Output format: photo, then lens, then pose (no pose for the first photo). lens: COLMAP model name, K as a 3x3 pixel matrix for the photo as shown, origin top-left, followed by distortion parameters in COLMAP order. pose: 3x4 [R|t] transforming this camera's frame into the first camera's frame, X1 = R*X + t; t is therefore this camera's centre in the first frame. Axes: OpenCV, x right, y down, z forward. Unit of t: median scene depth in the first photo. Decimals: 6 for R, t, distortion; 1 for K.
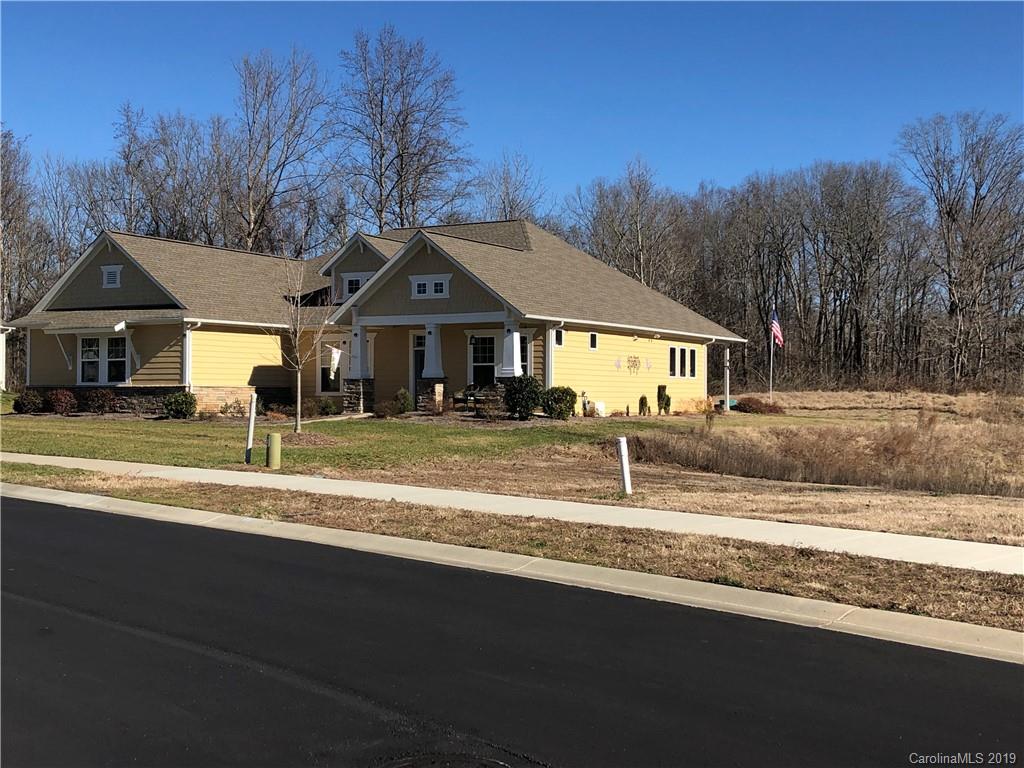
lens RADIAL K [[1299.3, 0, 507.1], [0, 1299.3, 364.9], [0, 0, 1]] dist [0.166402, -0.522961]
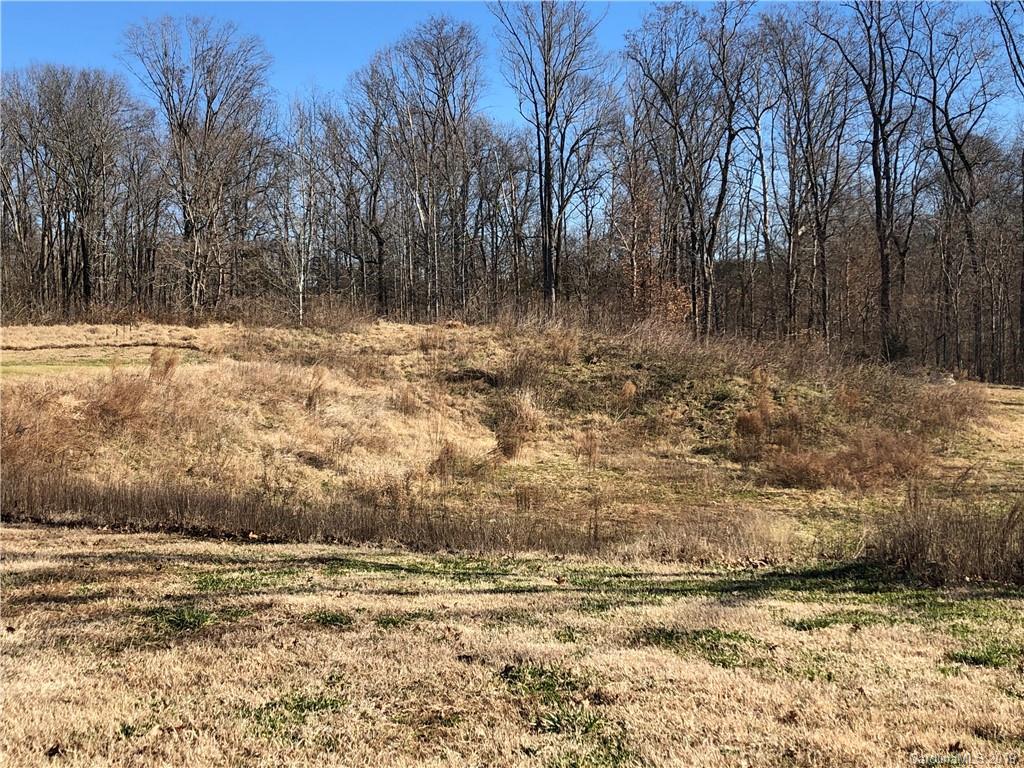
lens RADIAL K [[1299.3, 0, 507.1], [0, 1299.3, 364.9], [0, 0, 1]] dist [0.166402, -0.522961]
pose [[0.844234, -0.039290, 0.534533, 0.061726], [0.010529, 0.998333, 0.056752, 0.001933], [-0.535871, -0.042284, 0.843240, 0.190562]]
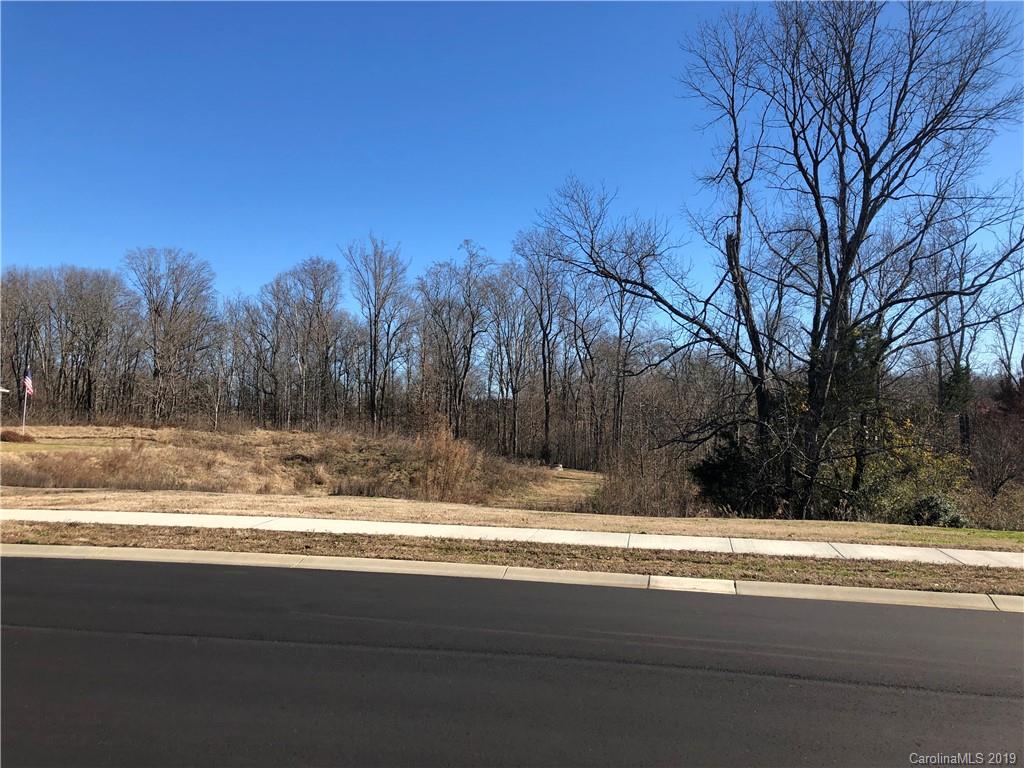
lens RADIAL K [[840.4, 0, 529.4], [0, 840.4, 377.6], [0, 0, 1]] dist [0.001210, 0.013987]
pose [[0.733695, 0.048571, 0.677741, -0.018968], [-0.024154, 0.998676, -0.045423, -0.004025], [-0.679050, 0.016957, 0.733896, -0.050790]]
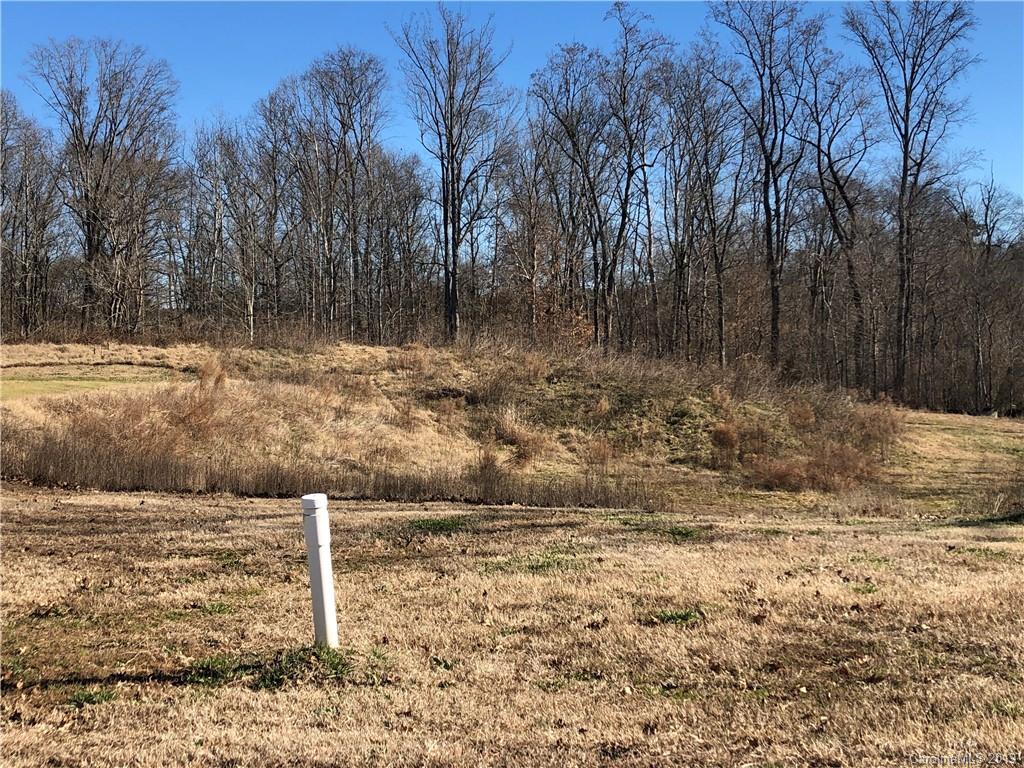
lens RADIAL K [[1299.3, 0, 507.1], [0, 1299.3, 364.9], [0, 0, 1]] dist [0.166402, -0.522961]
pose [[0.779449, -0.022787, 0.626051, -0.025139], [-0.001260, 0.999279, 0.037941, 0.001756], [-0.626464, -0.030362, 0.778858, 0.181936]]
